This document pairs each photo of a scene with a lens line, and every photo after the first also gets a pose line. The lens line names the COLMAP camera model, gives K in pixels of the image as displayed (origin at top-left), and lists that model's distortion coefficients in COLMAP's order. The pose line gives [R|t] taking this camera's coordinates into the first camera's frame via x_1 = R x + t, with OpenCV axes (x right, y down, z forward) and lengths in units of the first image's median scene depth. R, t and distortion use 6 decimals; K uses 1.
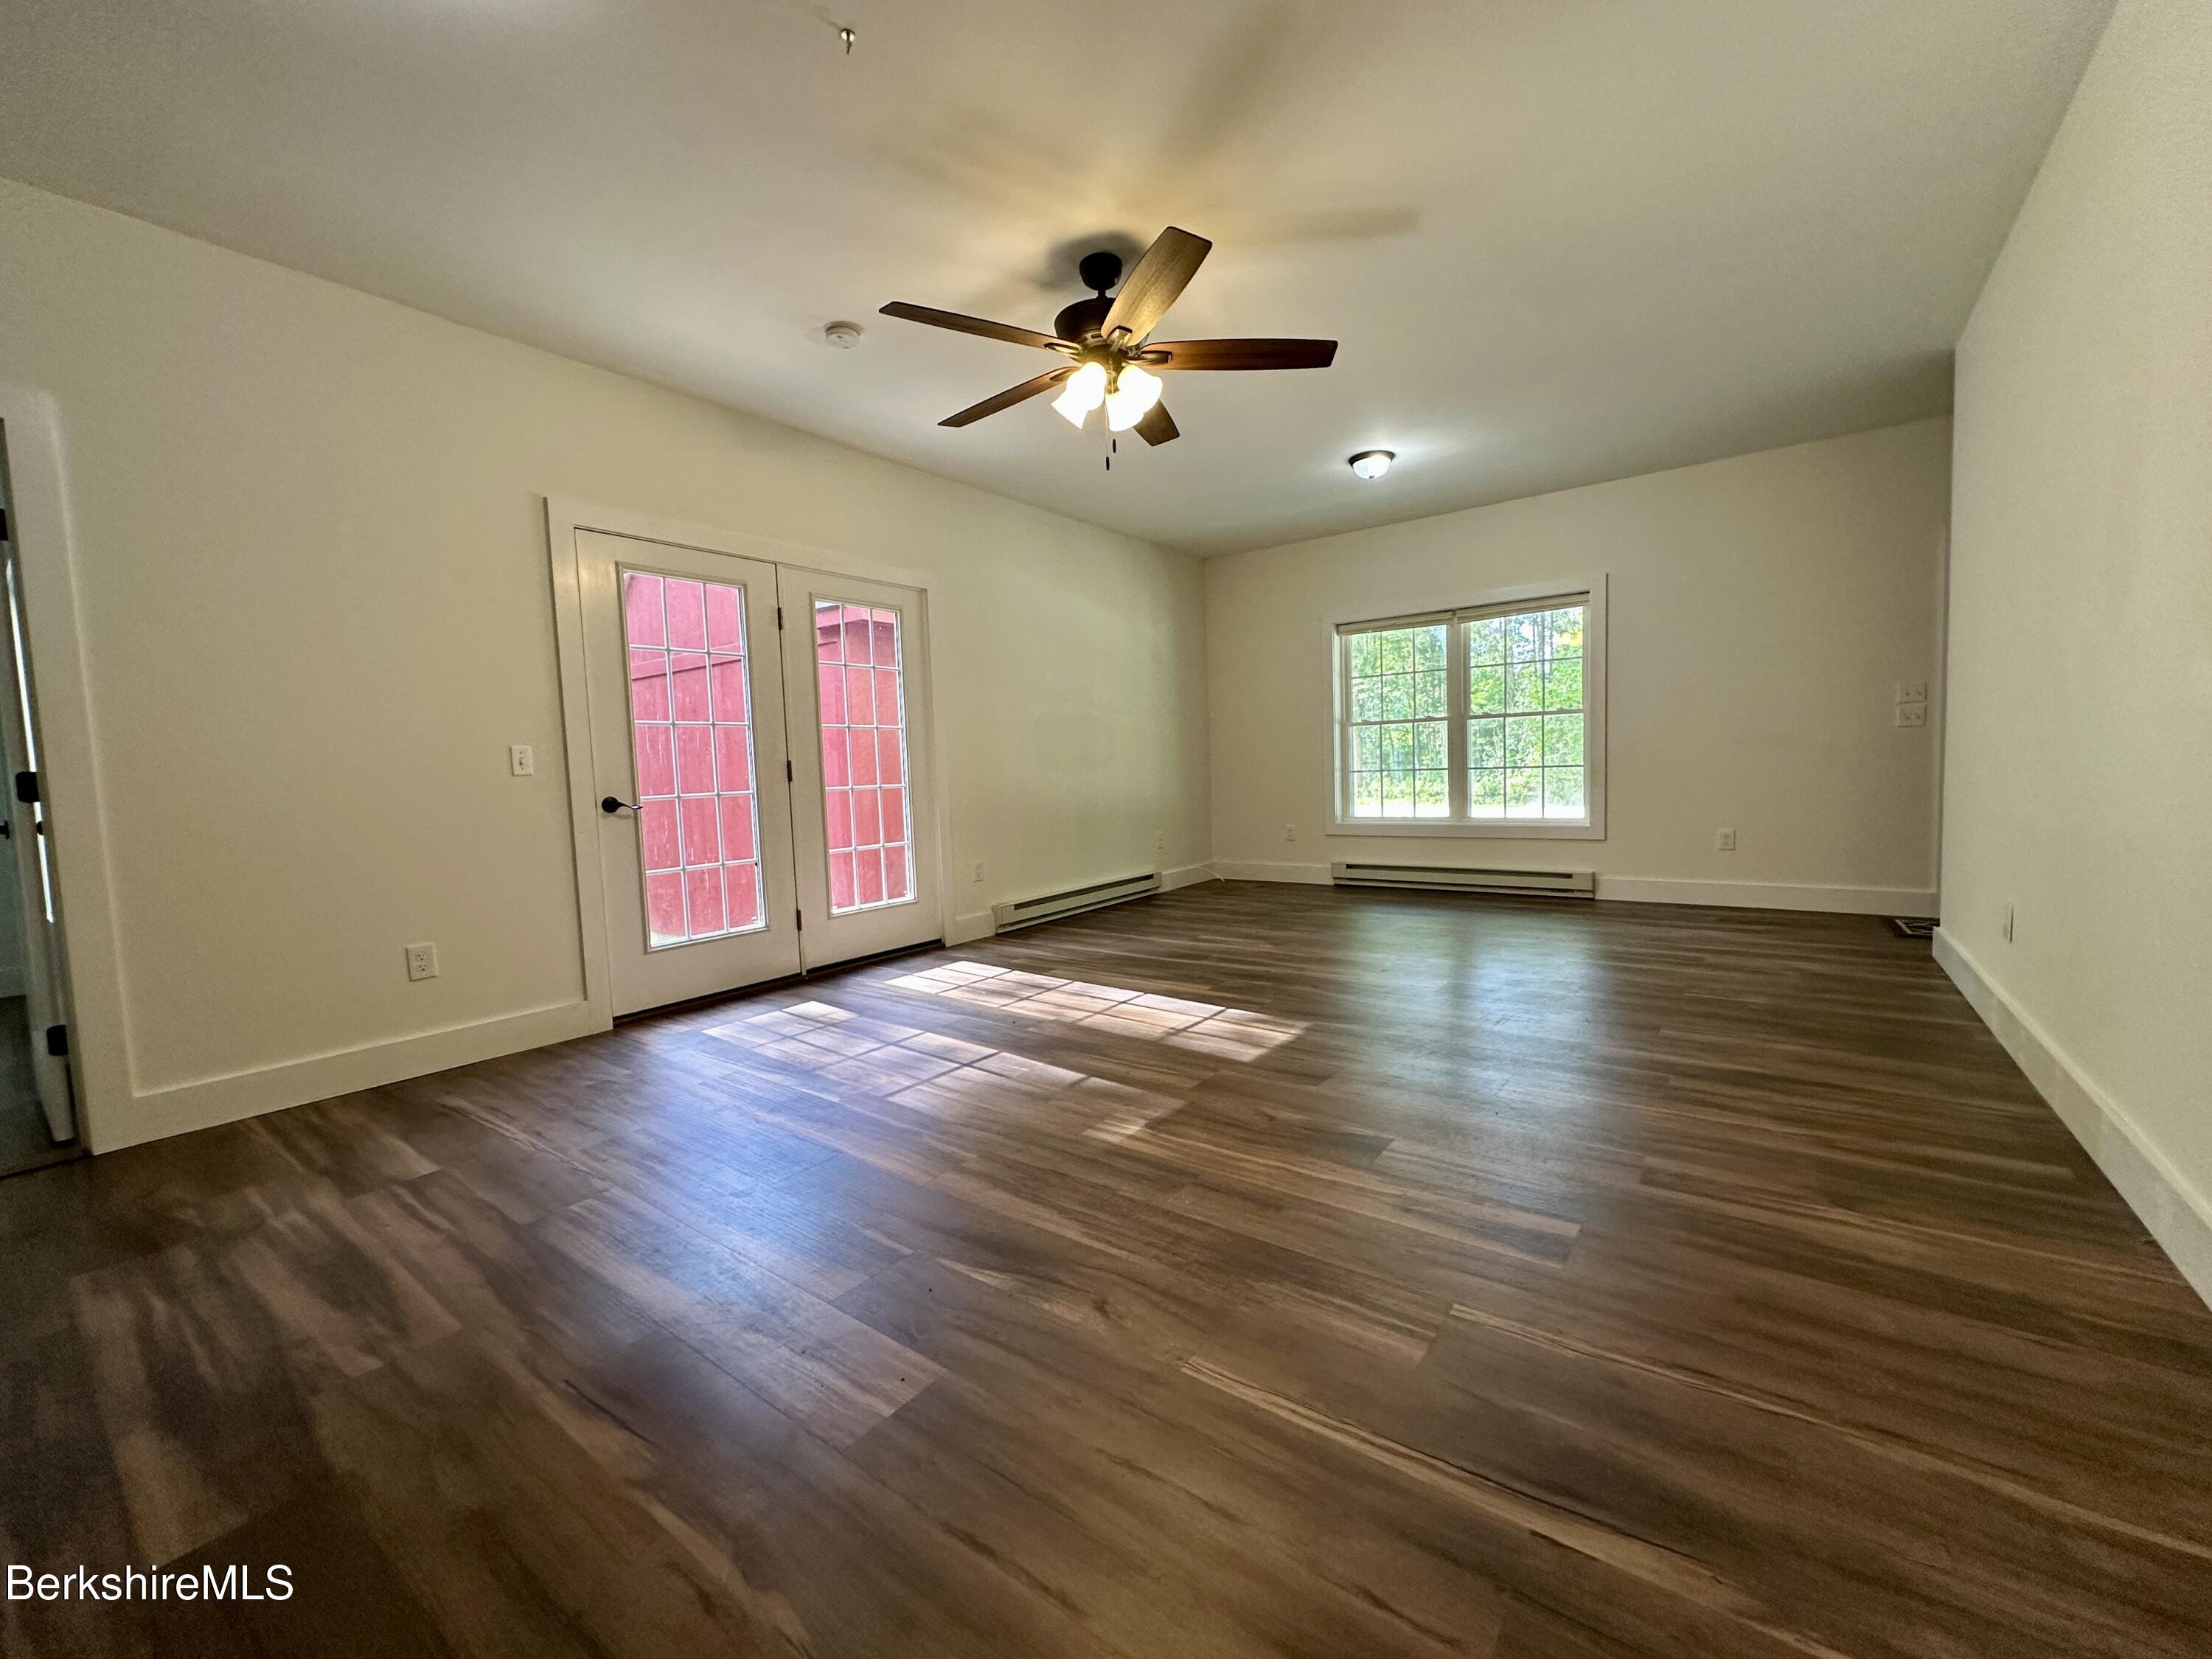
lens RADIAL K [[888.8, 0, 1097.9], [0, 888.8, 817.6], [0, 0, 1]] dist [-0.000098, -0.000347]
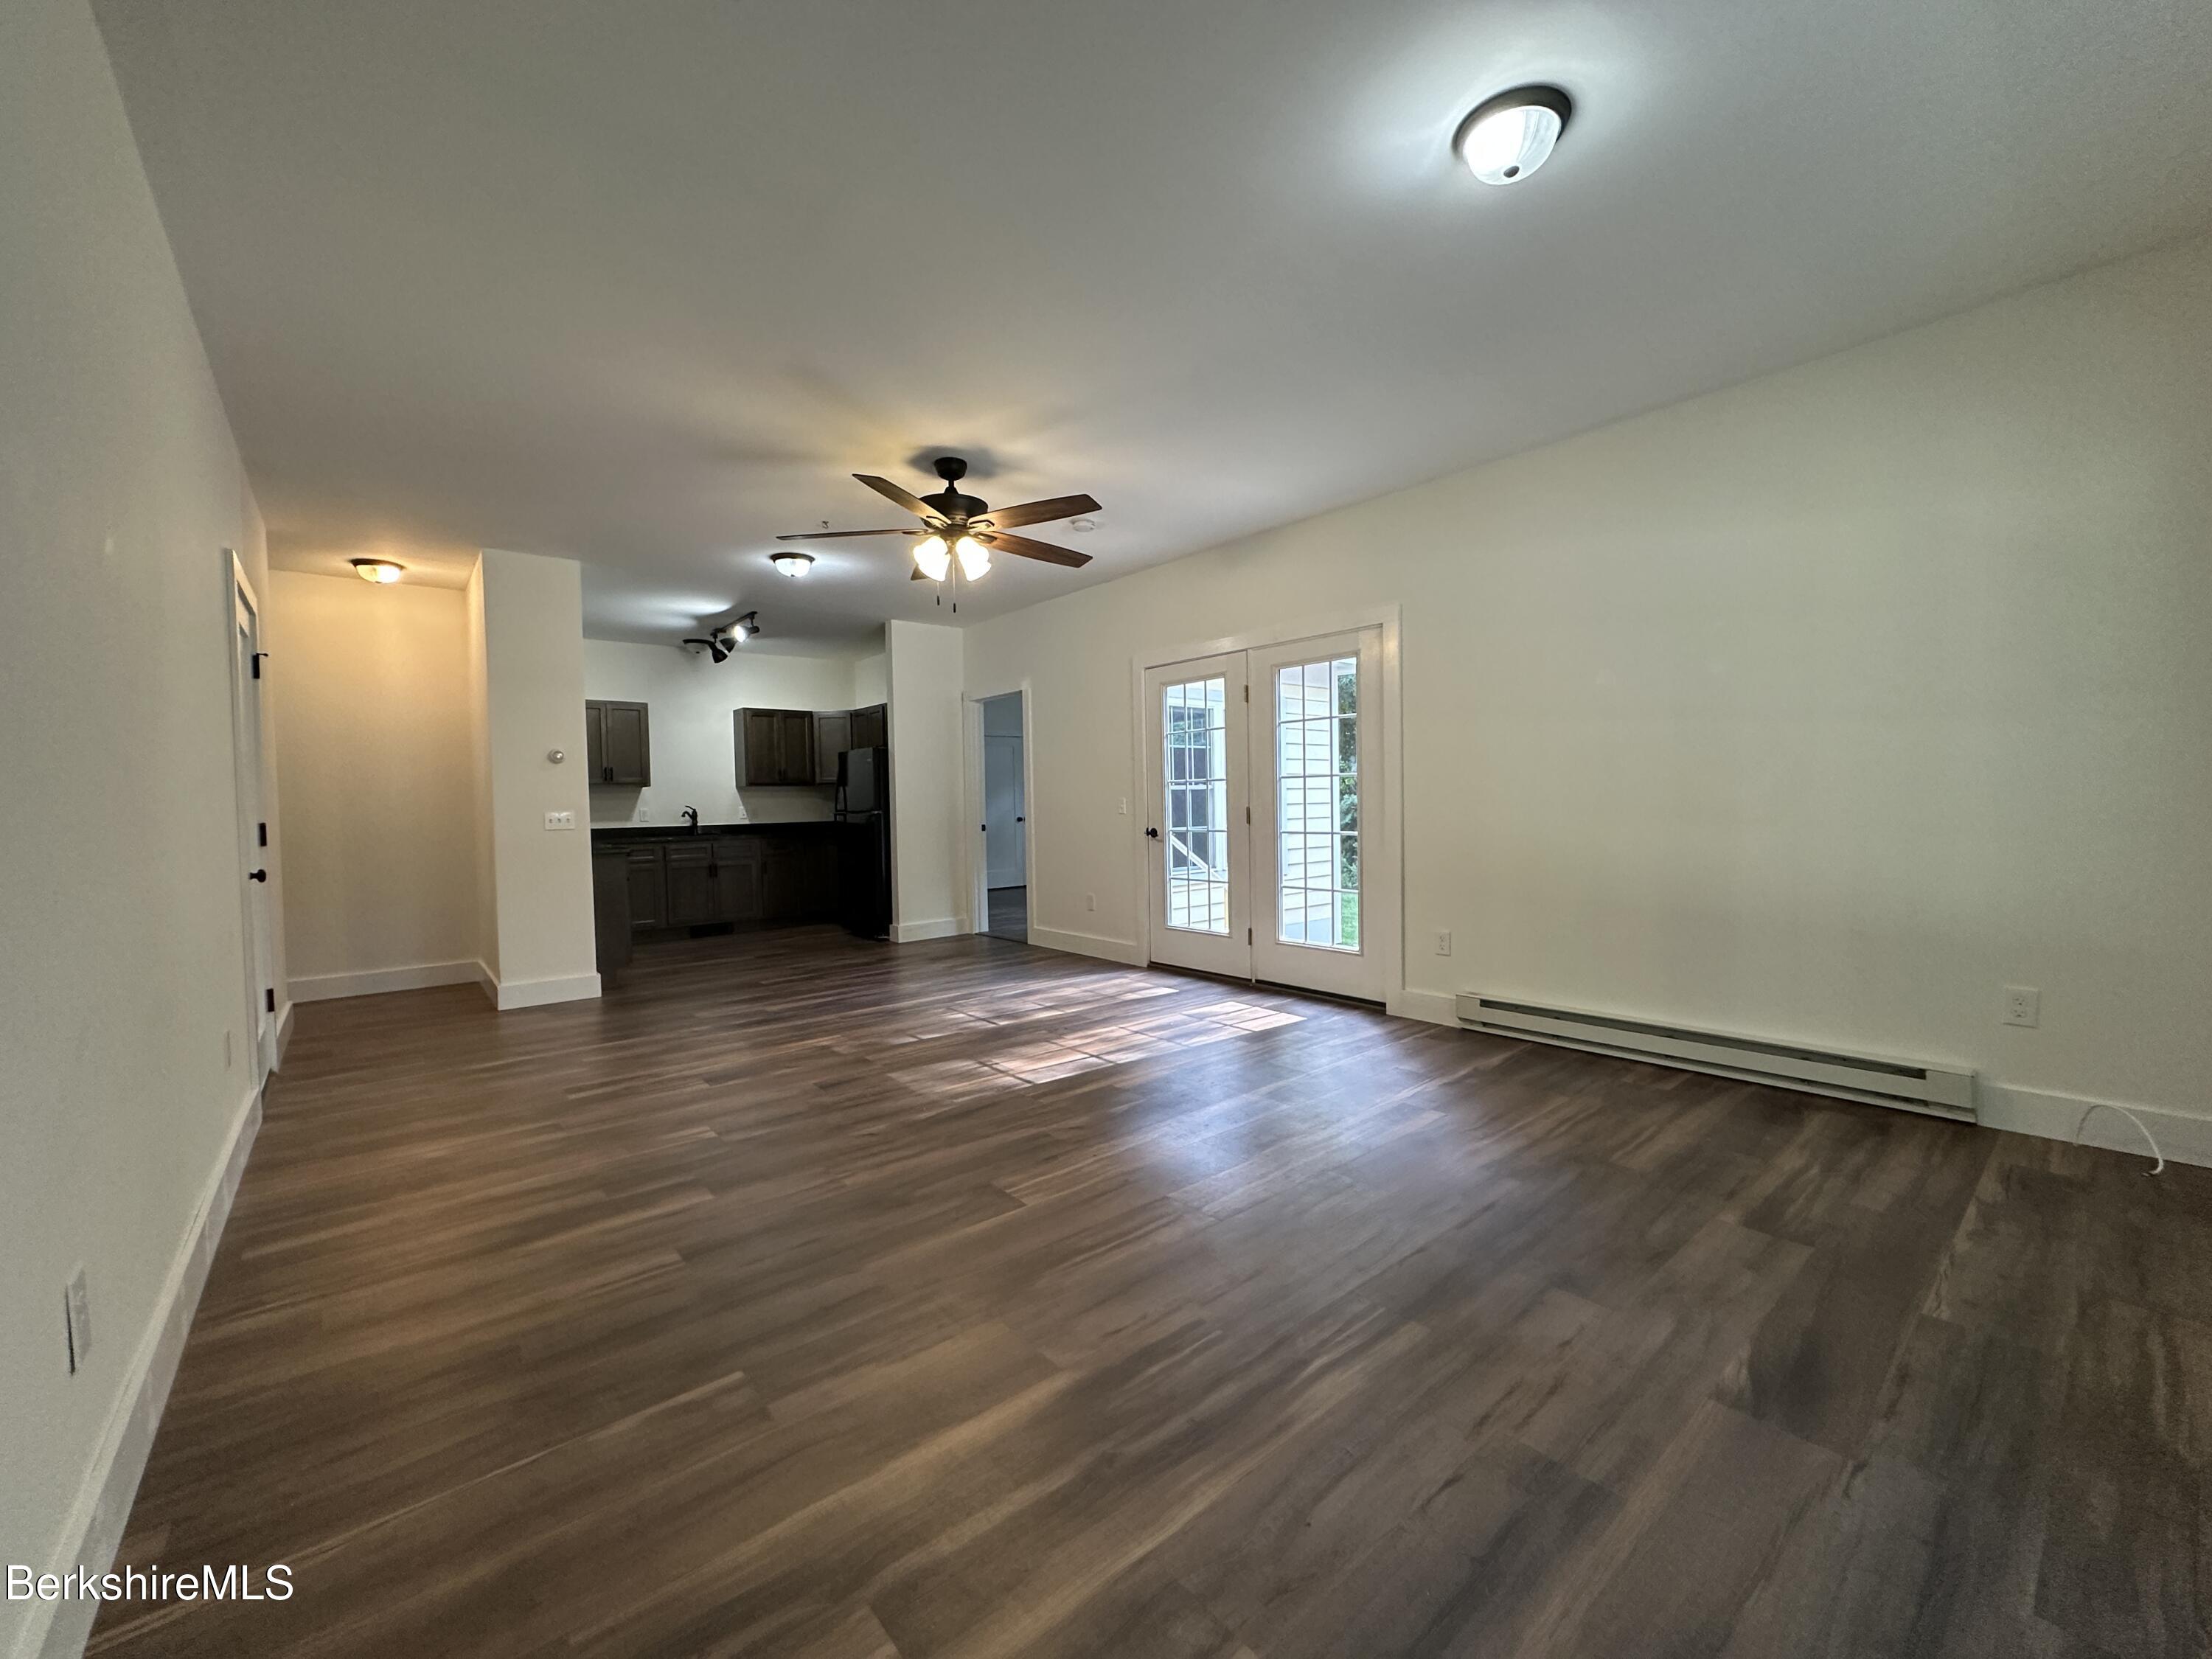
lens RADIAL K [[888.8, 0, 1110.8], [0, 888.8, 831.9], [0, 0, 1]] dist [-0.000098, -0.000347]
pose [[-0.216494, 0.063794, -0.974198, 1.146622], [-0.032245, 0.996851, 0.072443, -0.145222], [0.975751, 0.047096, -0.213755, 1.378884]]
